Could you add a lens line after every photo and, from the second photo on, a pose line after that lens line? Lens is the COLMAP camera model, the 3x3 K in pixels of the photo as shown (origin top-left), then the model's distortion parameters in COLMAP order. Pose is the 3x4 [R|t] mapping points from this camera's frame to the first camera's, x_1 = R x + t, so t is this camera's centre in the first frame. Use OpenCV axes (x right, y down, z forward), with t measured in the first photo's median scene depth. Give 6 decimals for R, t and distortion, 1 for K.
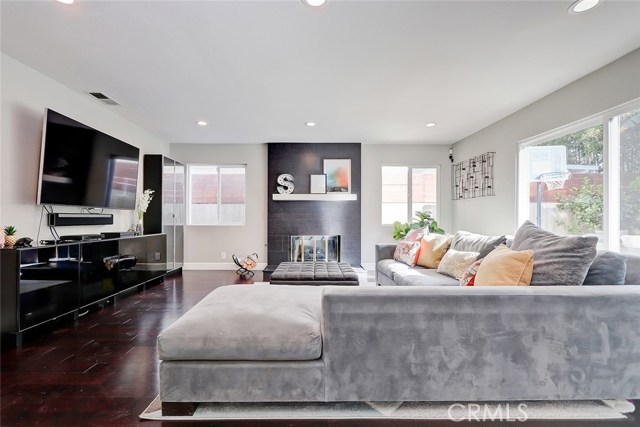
lens RADIAL K [[302.6, 0, 308.8], [0, 302.6, 214.1], [0, 0, 1]] dist [0.001063, 0.000017]
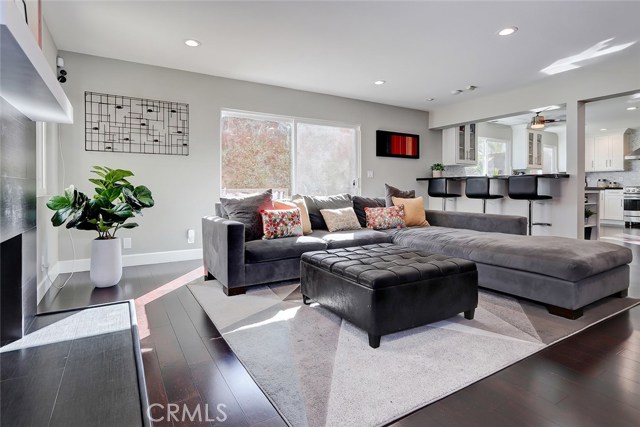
lens RADIAL K [[337.0, 0, 319.4], [0, 337.0, 190.6], [0, 0, 1]] dist [-0.000363, -0.000219]
pose [[-0.503355, -0.003802, 0.864071, -0.317670], [-0.009832, 0.999951, -0.001327, 0.027810], [-0.864024, -0.009163, -0.503368, 0.914242]]
